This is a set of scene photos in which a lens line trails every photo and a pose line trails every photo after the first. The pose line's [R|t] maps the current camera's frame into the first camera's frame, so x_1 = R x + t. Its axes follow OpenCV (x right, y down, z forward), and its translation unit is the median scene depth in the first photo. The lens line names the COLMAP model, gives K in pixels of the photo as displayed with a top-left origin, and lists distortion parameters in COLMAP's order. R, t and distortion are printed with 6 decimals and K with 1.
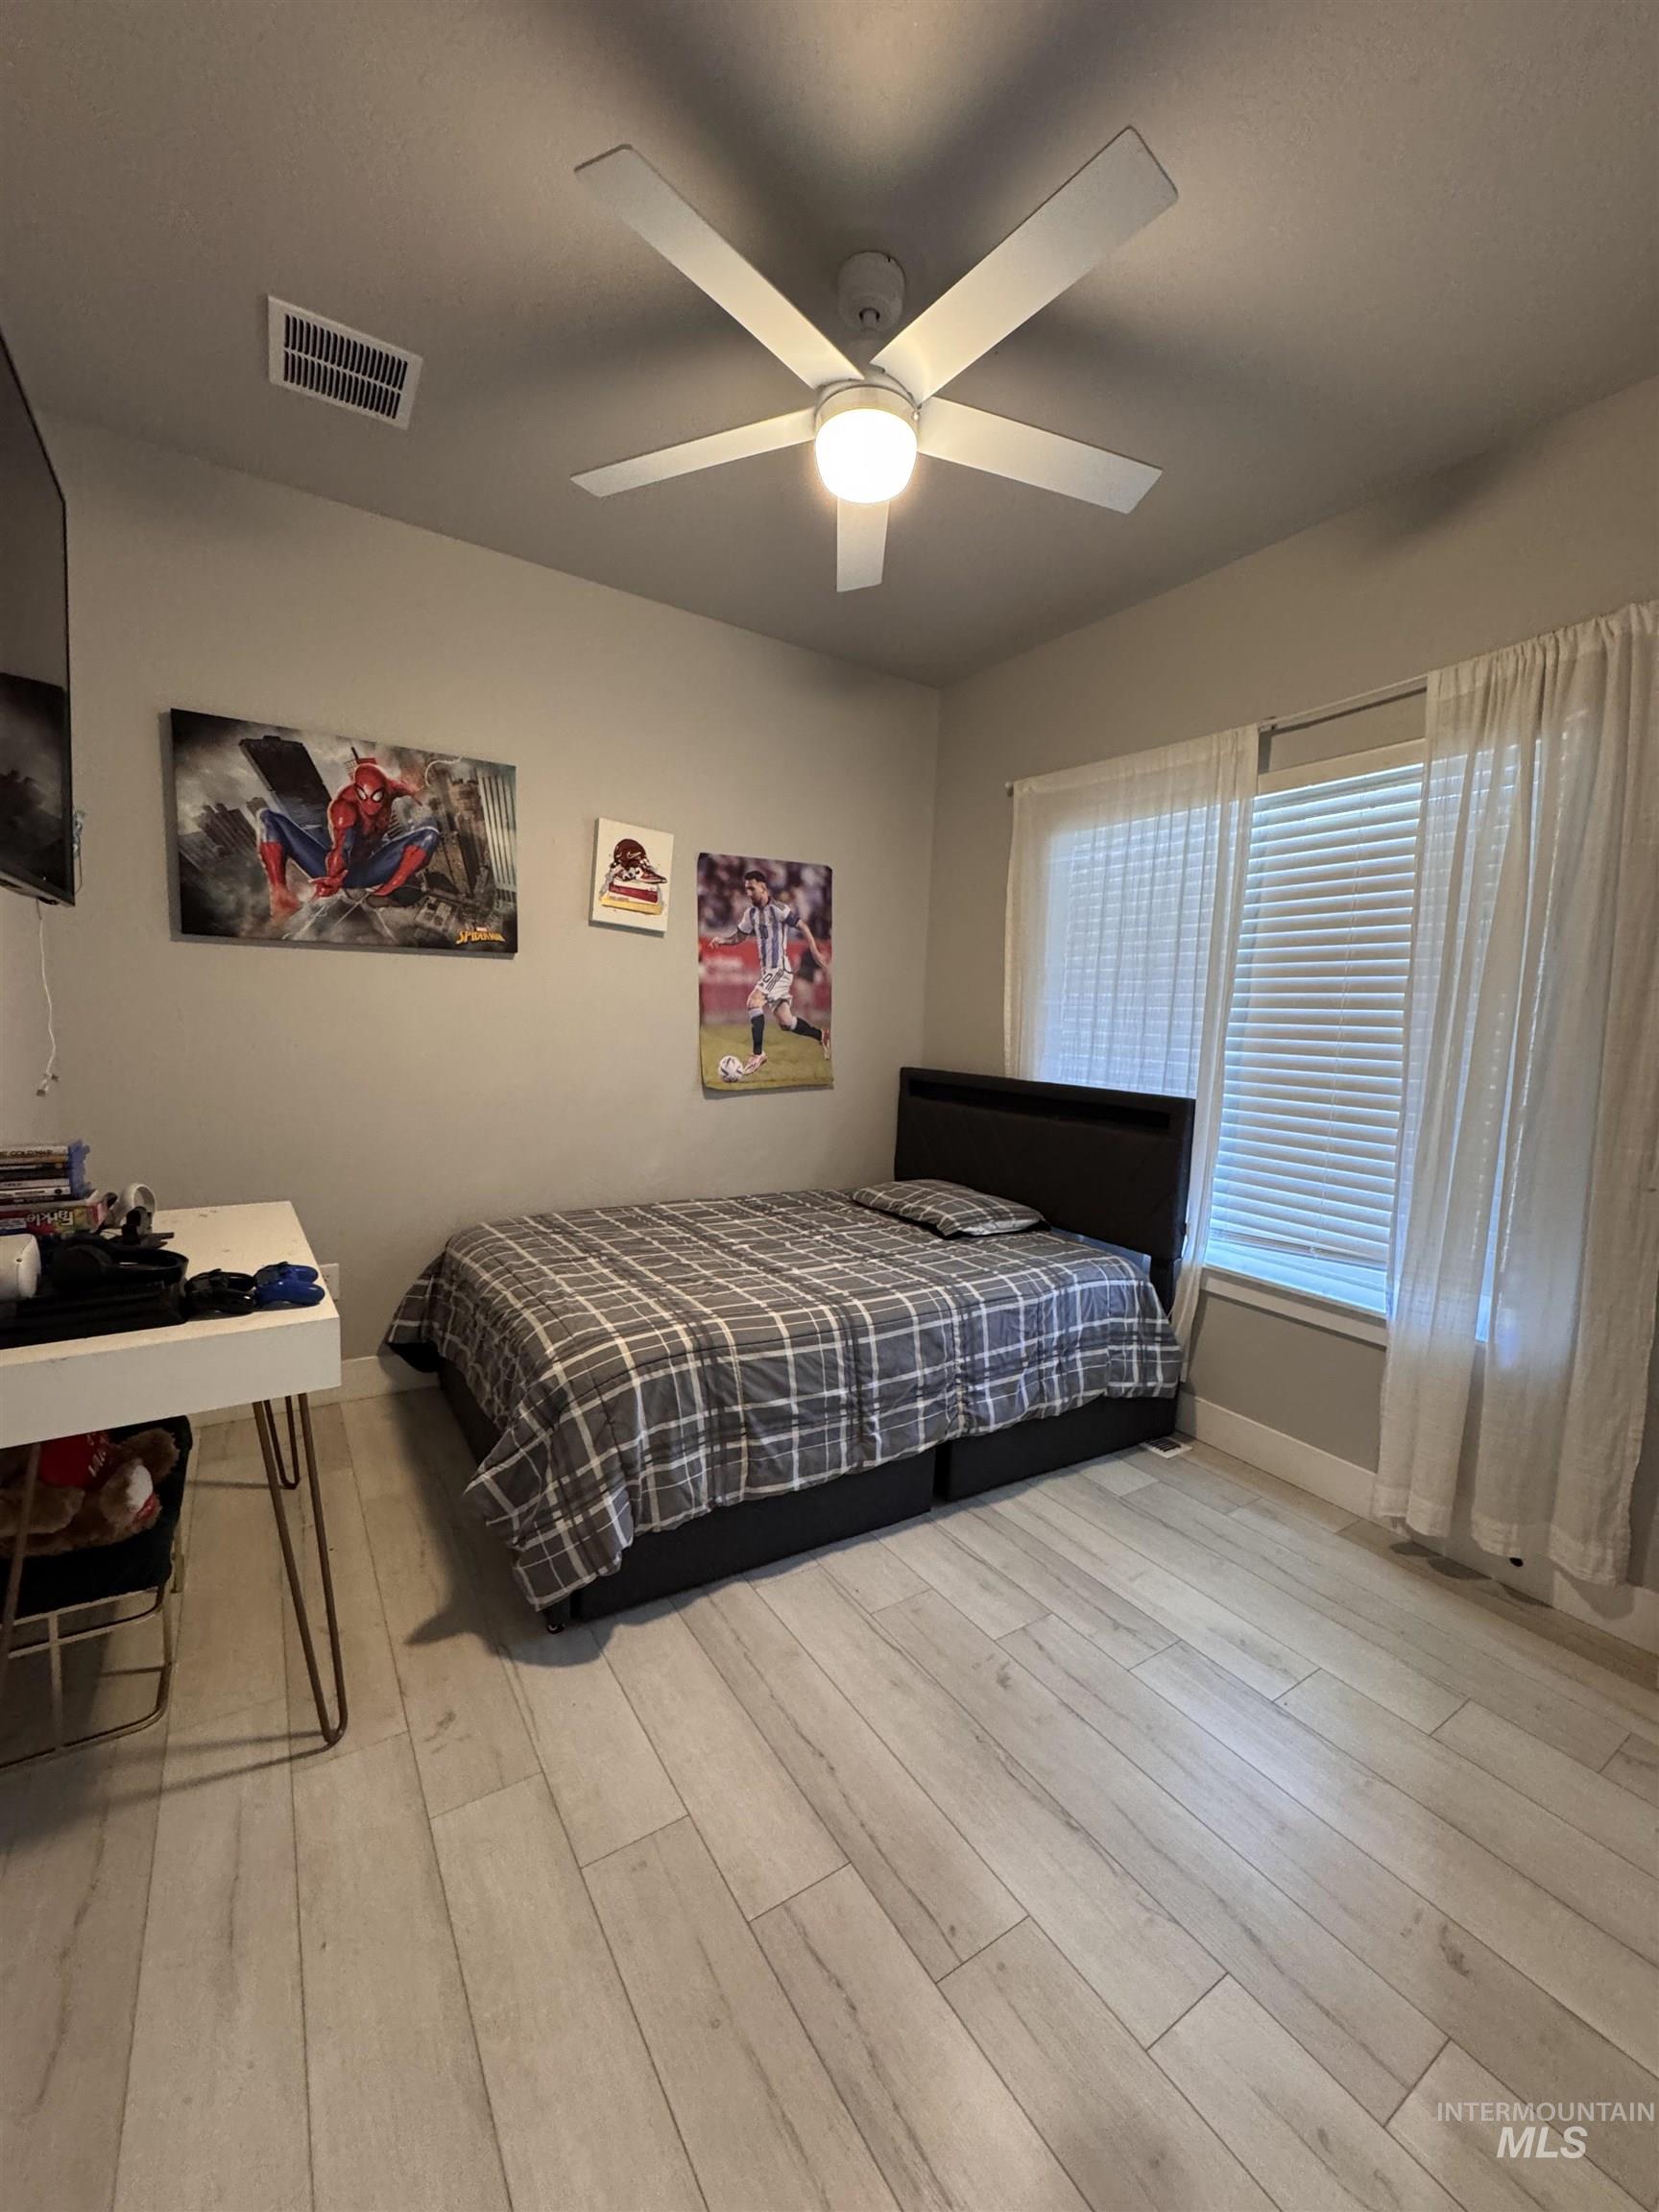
lens RADIAL K [[880.8, 0, 839.8], [0, 880.8, 1114.3], [0, 0, 1]] dist [-0.001133, 0.000112]
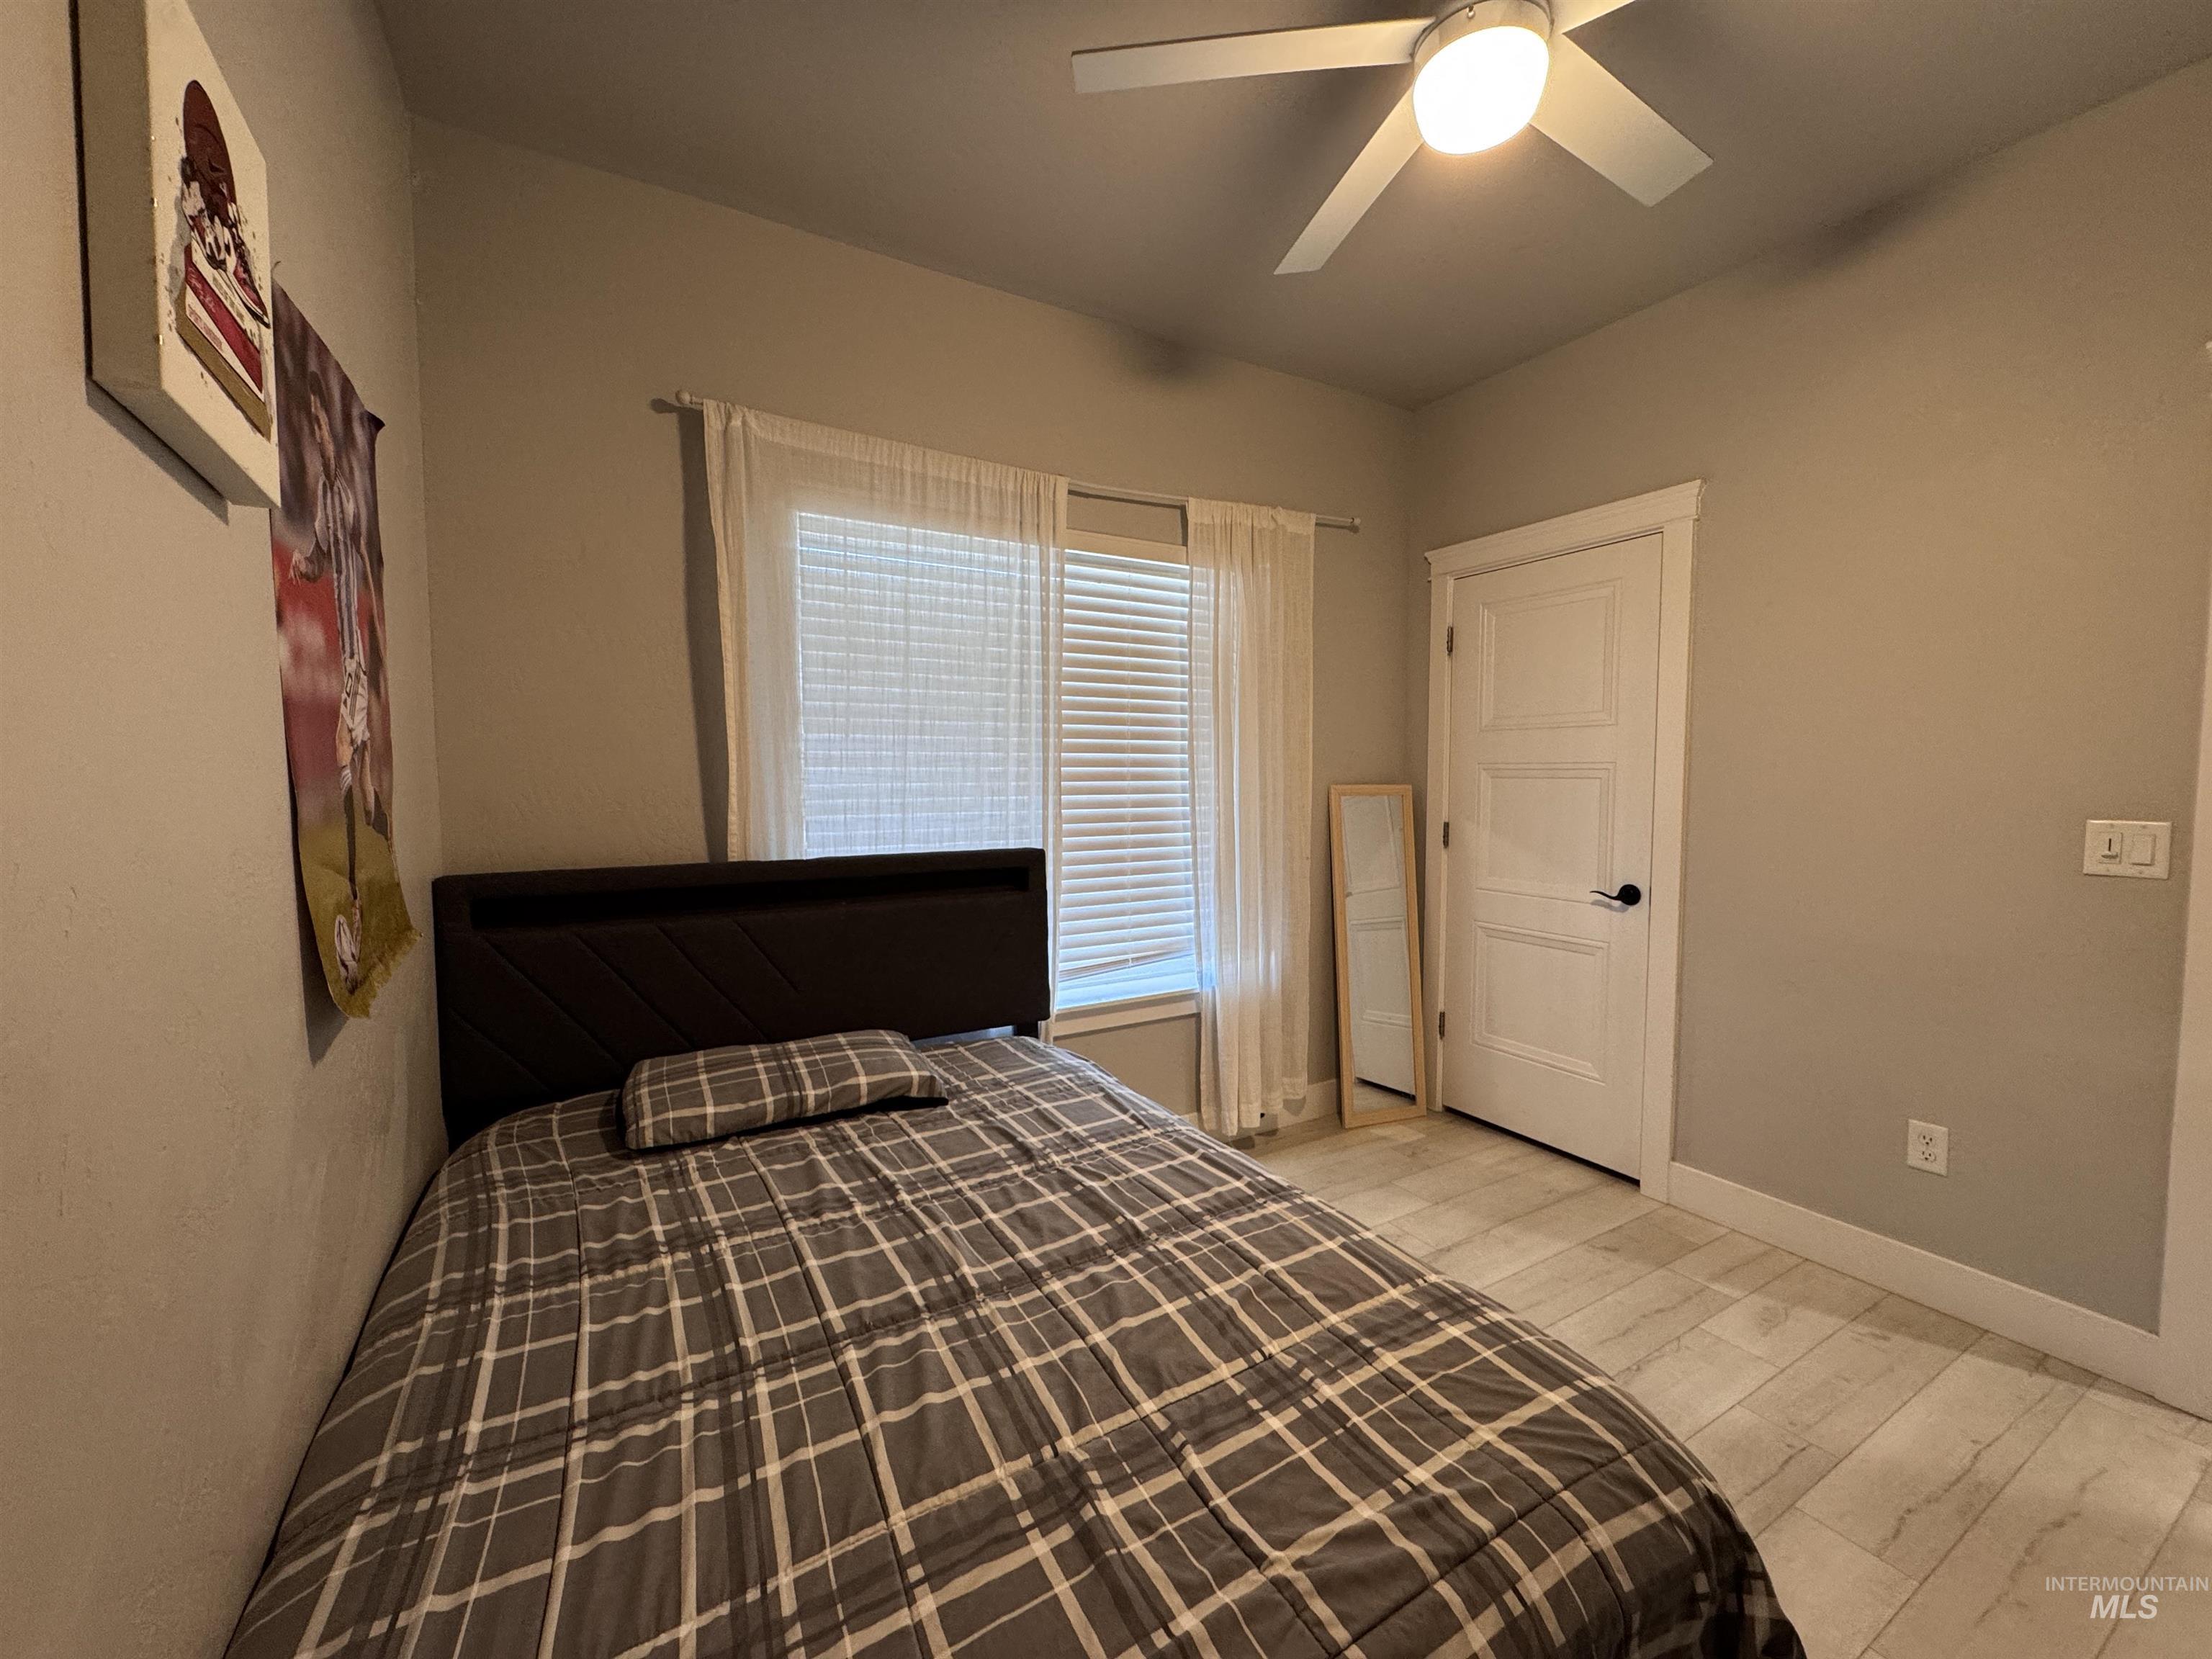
lens RADIAL K [[880.8, 0, 1108.6], [0, 880.8, 825.7], [0, 0, 1]] dist [-0.001133, 0.000112]
pose [[0.054581, -0.101405, 0.993347, -0.557413], [0.111147, 0.989264, 0.094881, -0.126483], [-0.992304, 0.105229, 0.065266, 0.875544]]
